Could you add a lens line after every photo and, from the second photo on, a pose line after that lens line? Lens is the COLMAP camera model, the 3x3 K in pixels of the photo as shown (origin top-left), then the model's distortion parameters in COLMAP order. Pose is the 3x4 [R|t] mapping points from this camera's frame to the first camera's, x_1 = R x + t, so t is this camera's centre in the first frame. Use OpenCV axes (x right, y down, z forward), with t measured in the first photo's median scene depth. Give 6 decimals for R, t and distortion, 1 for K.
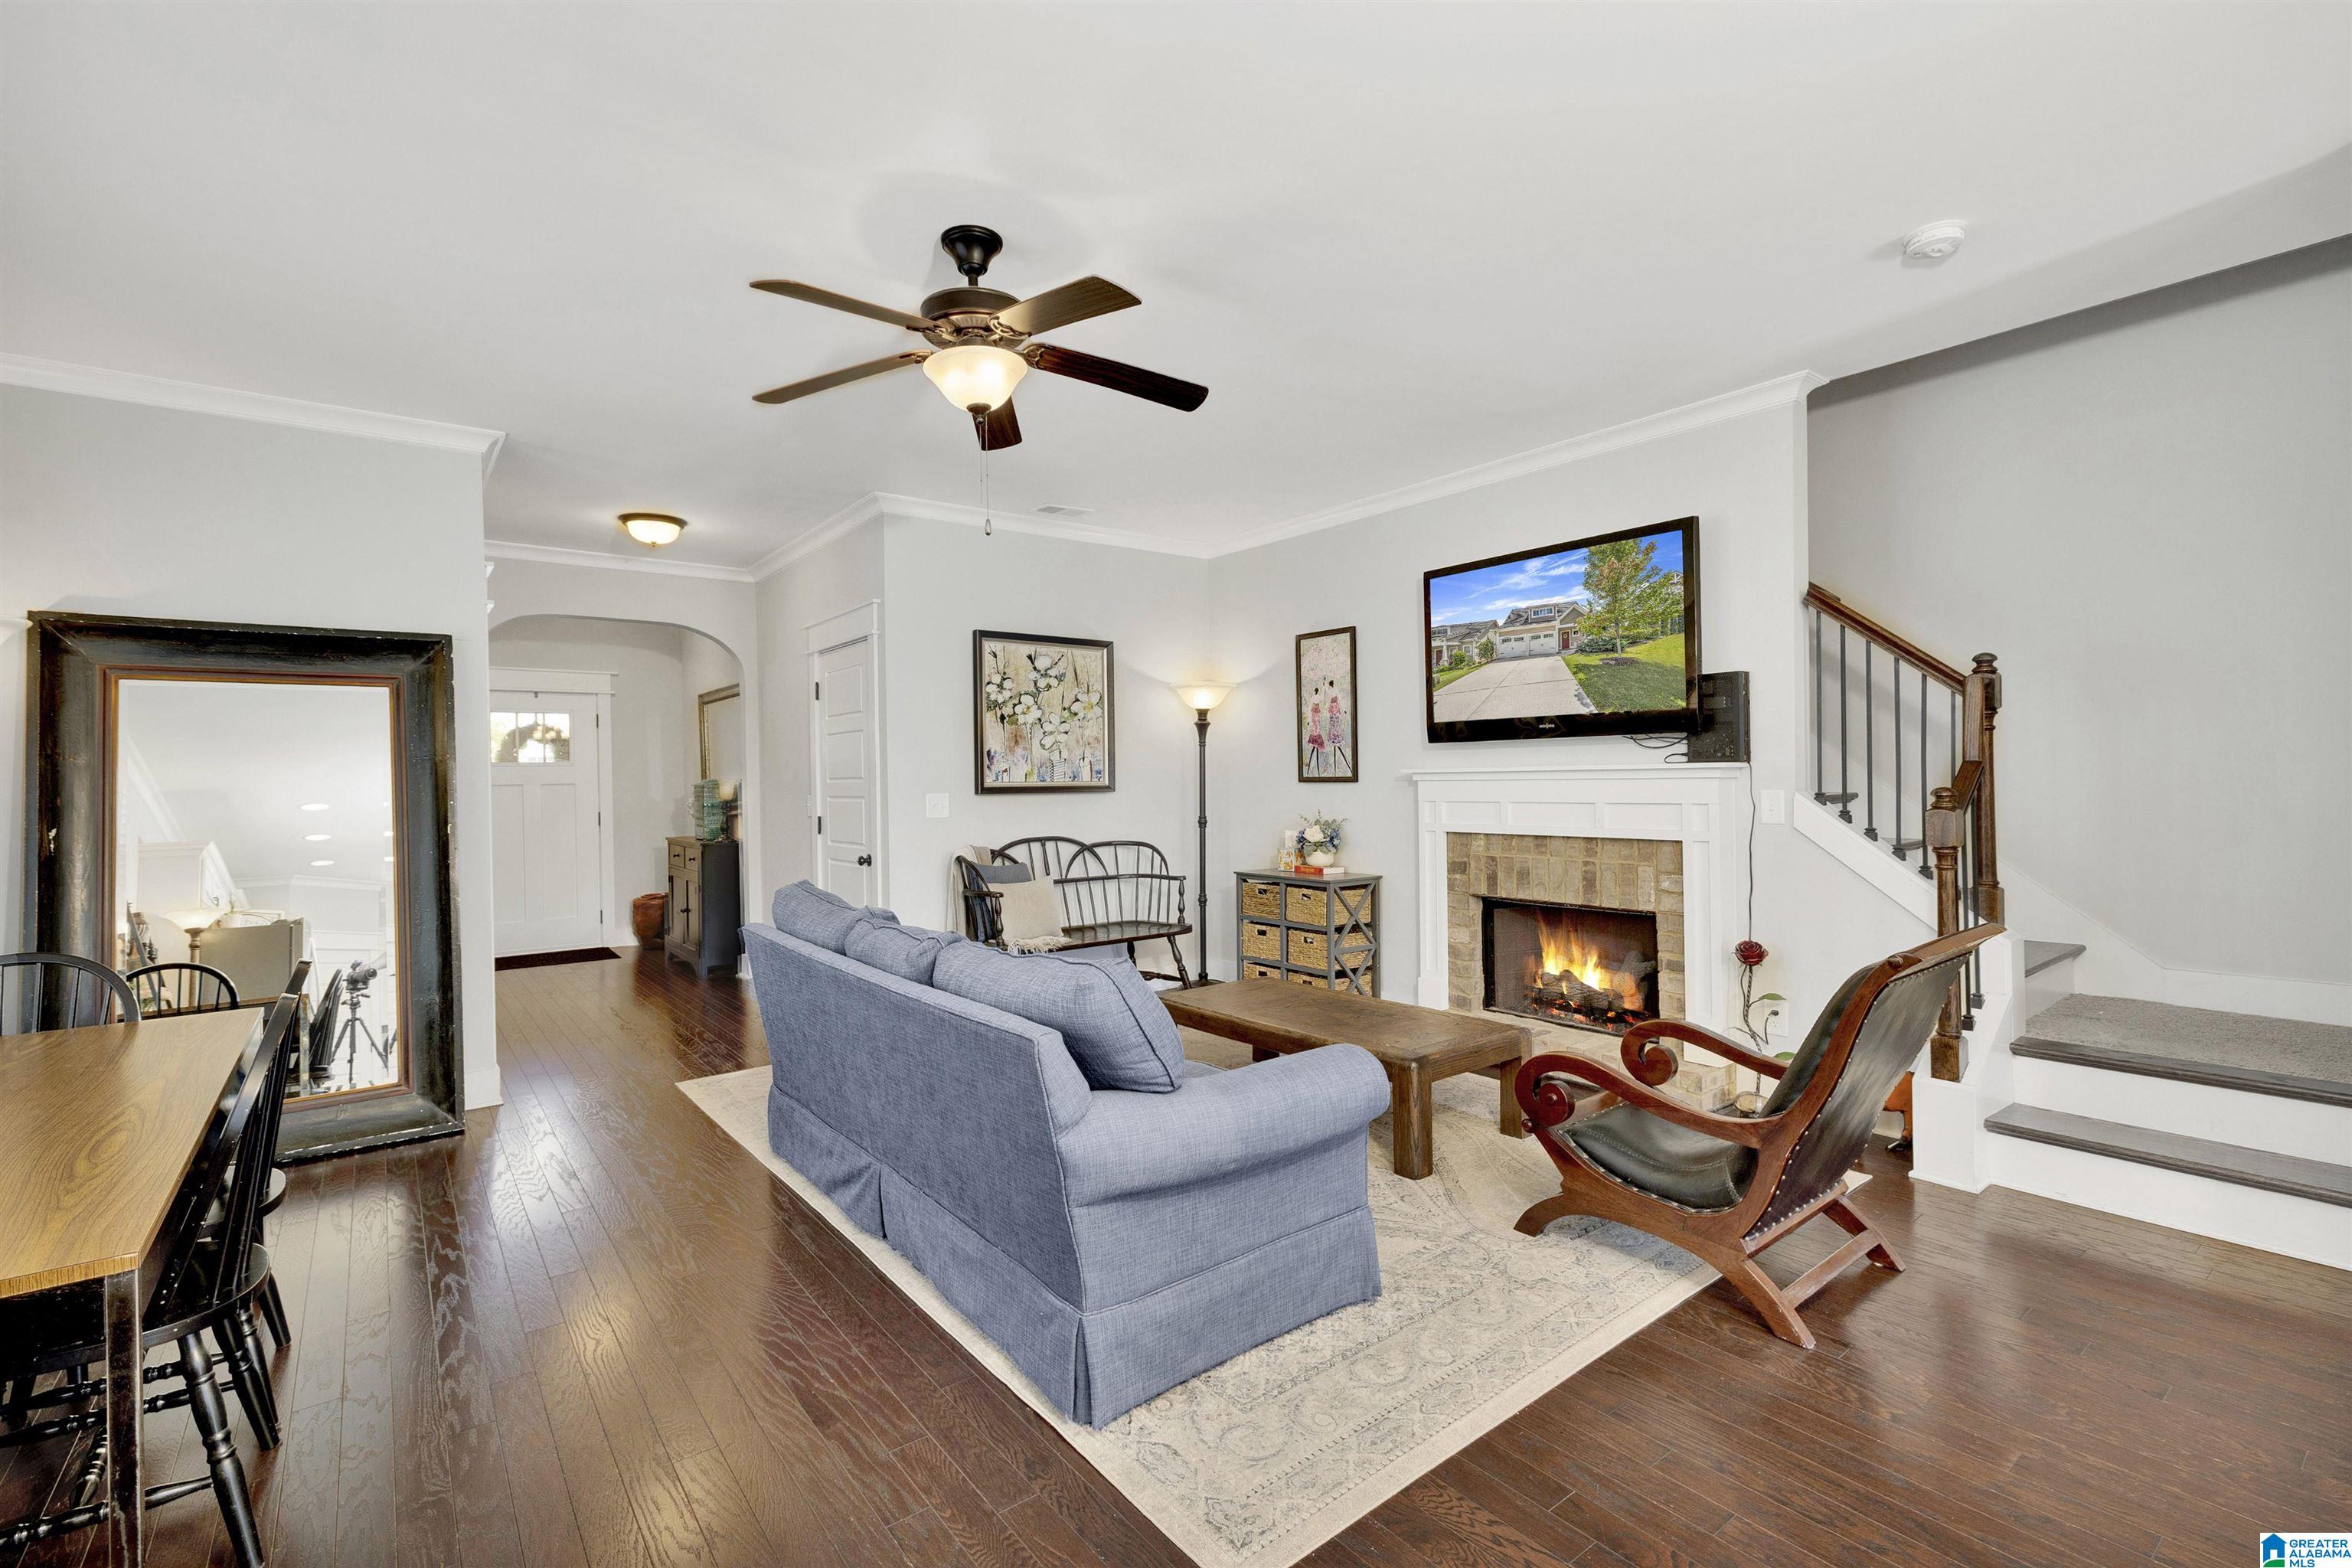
lens RADIAL K [[1034.9, 0, 1183.7], [0, 1034.9, 788.3], [0, 0, 1]] dist [0.003789, 0.000763]
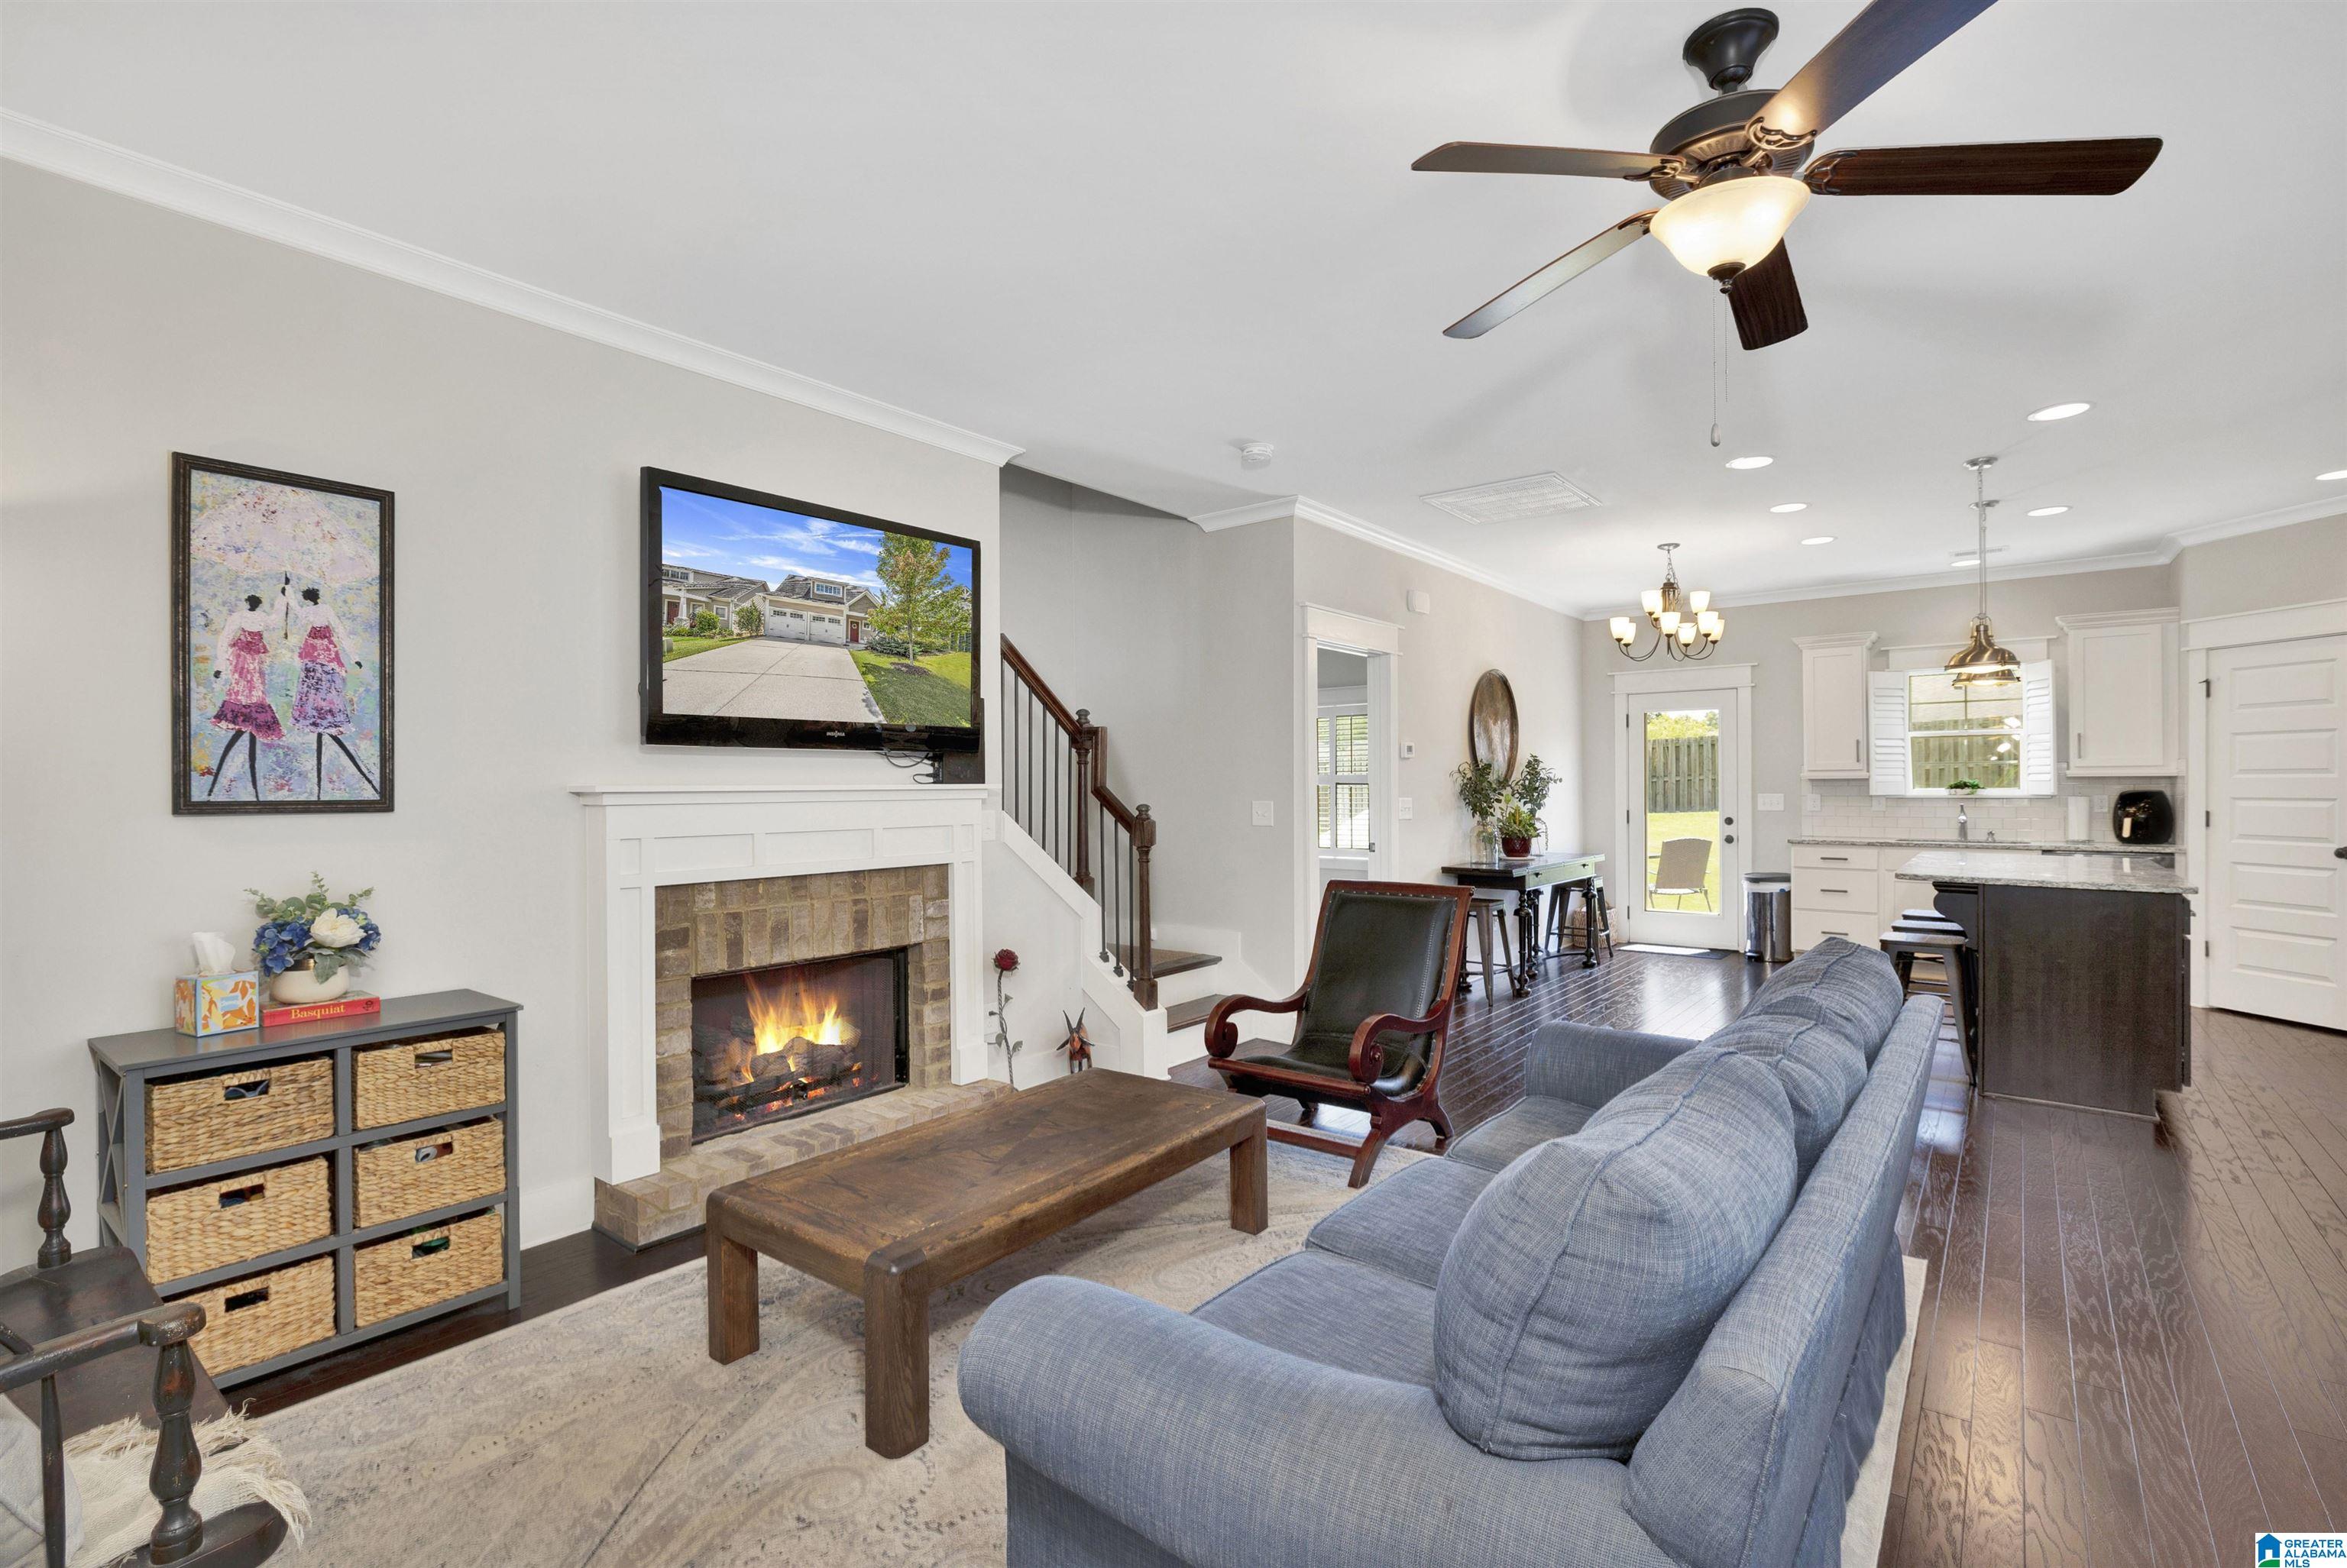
lens RADIAL K [[1093.7, 0, 1128.2], [0, 1093.7, 781.1], [0, 0, 1]] dist [-0.016556, 0.002756]
pose [[-0.215717, 0.023990, 0.976161, -0.457230], [0.023067, 0.999544, -0.019467, -0.002311], [-0.976184, 0.018318, -0.216172, 0.858113]]
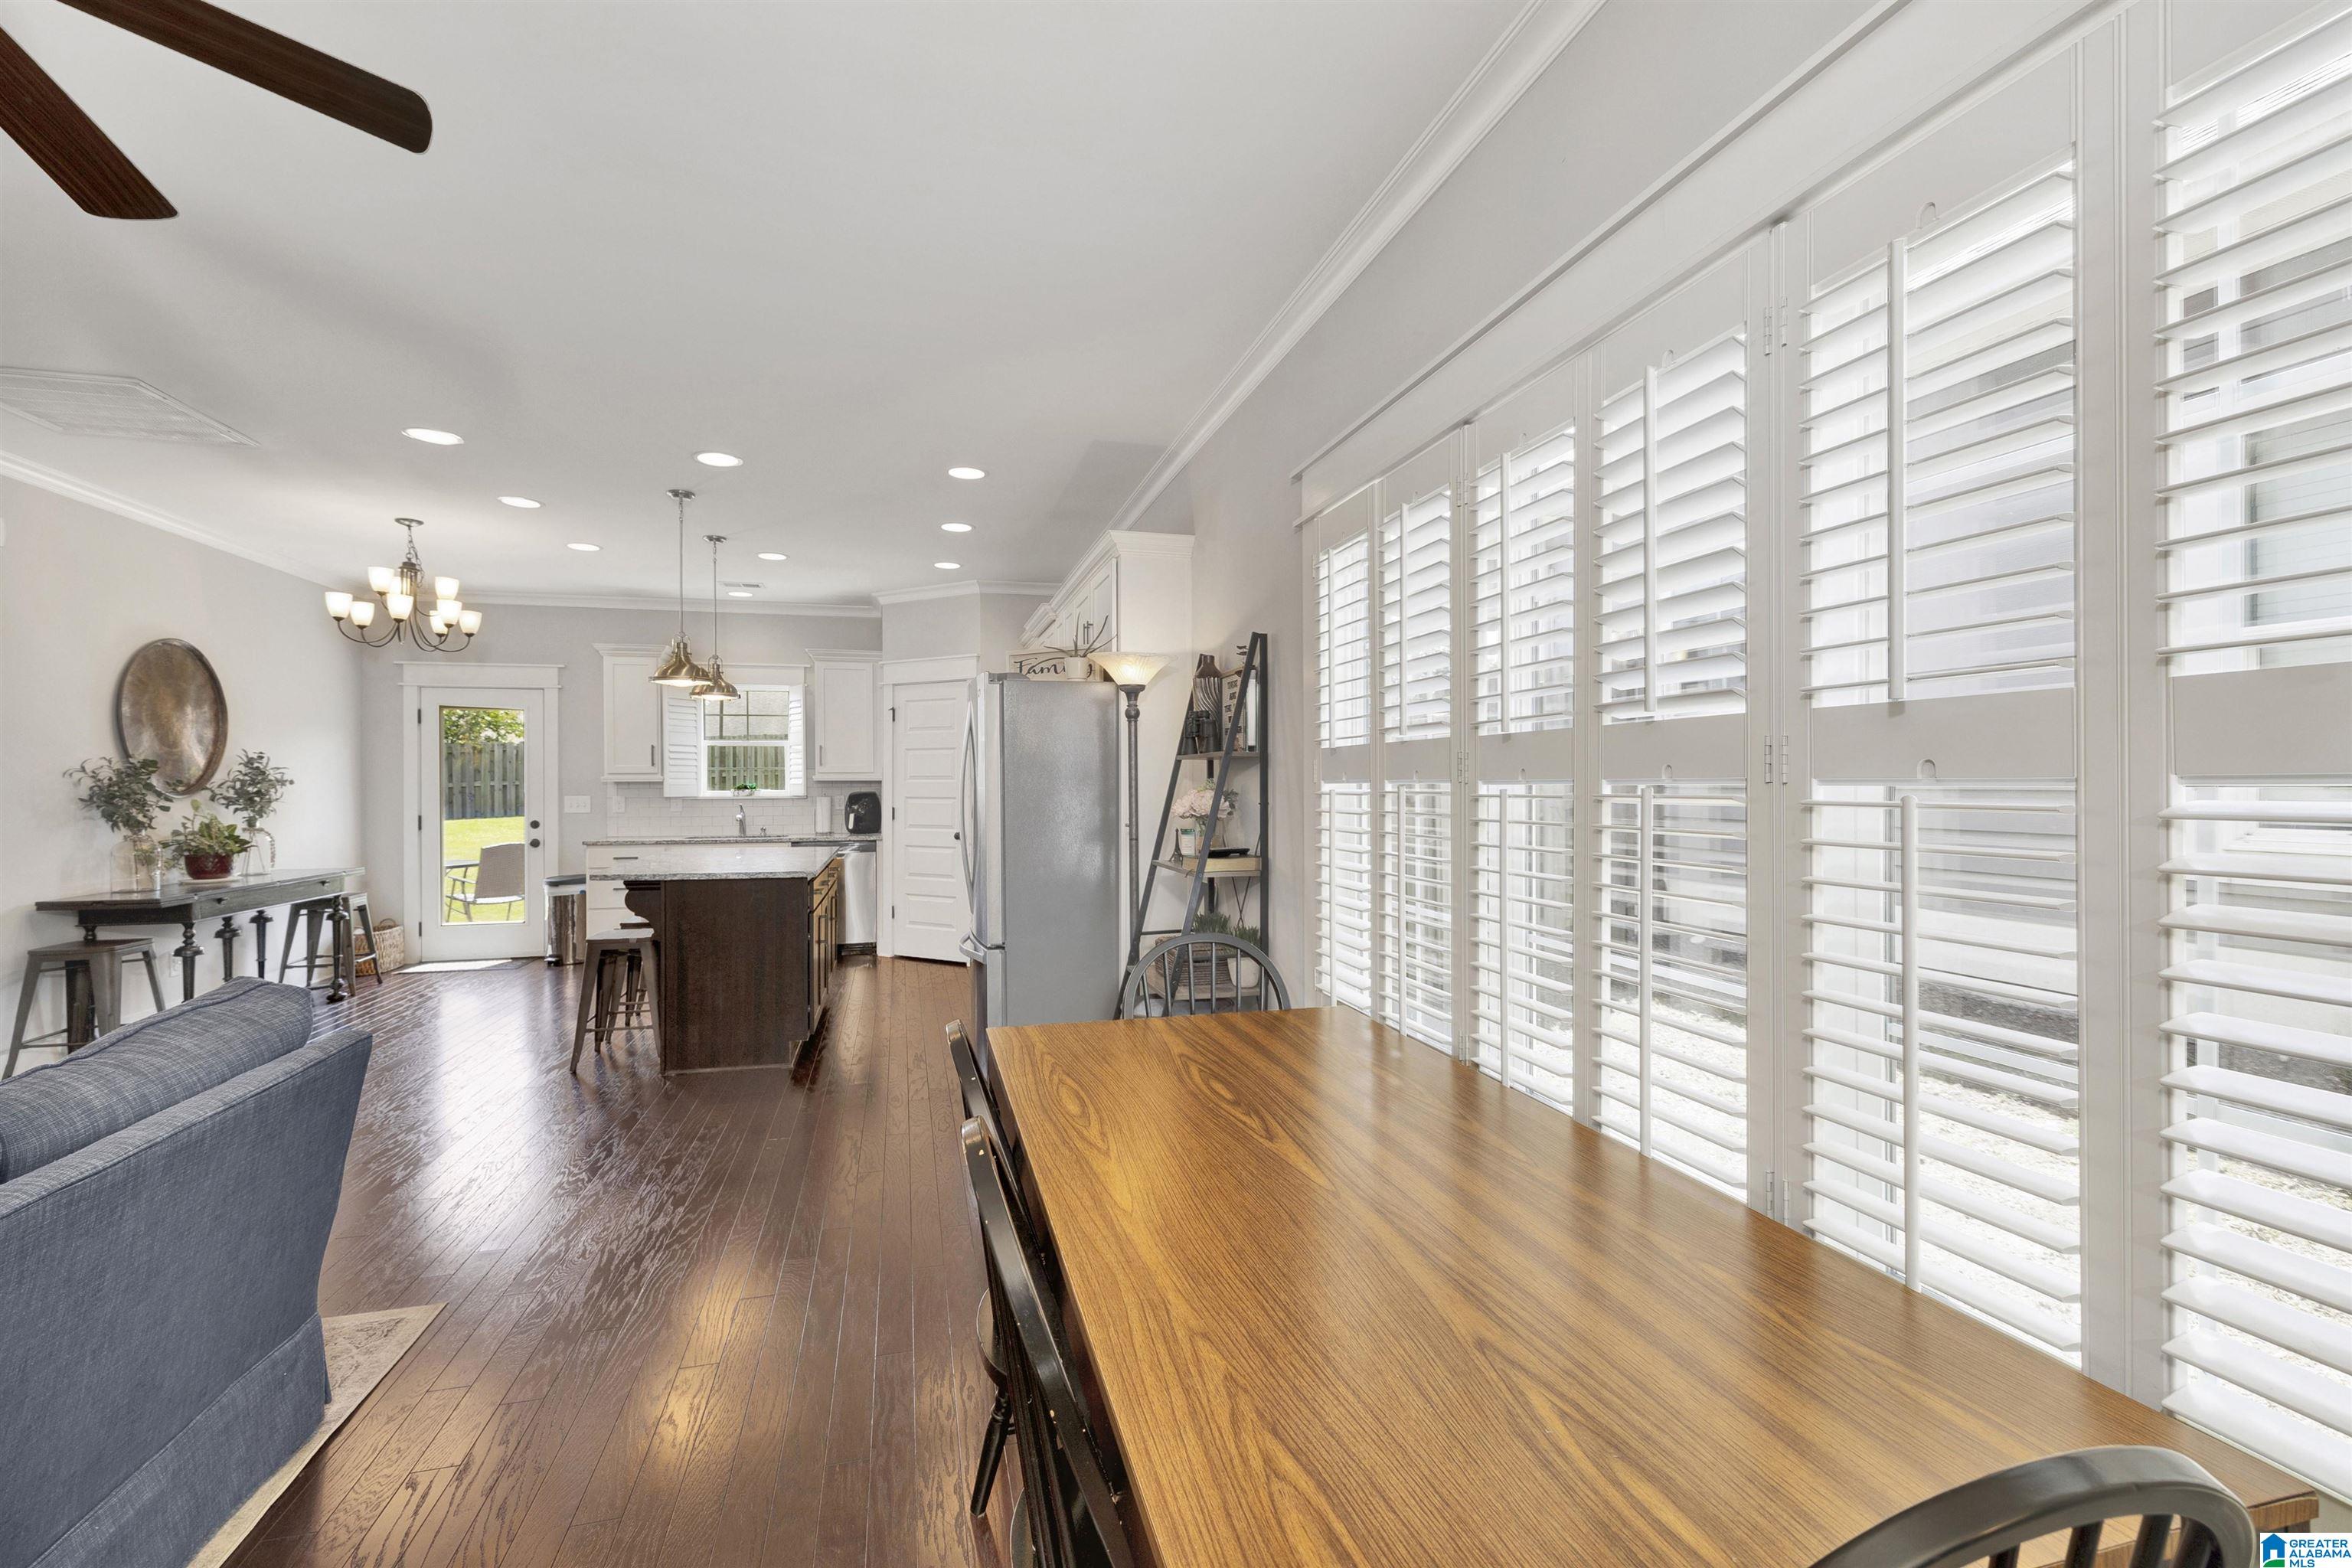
lens RADIAL K [[1034.9, 0, 1189.3], [0, 1034.9, 780.7], [0, 0, 1]] dist [0.003789, 0.000763]
pose [[-0.923785, 0.023540, 0.382188, -0.521885], [0.027132, 0.999624, 0.004010, 0.002049], [-0.381950, 0.014074, -0.924076, 0.664994]]
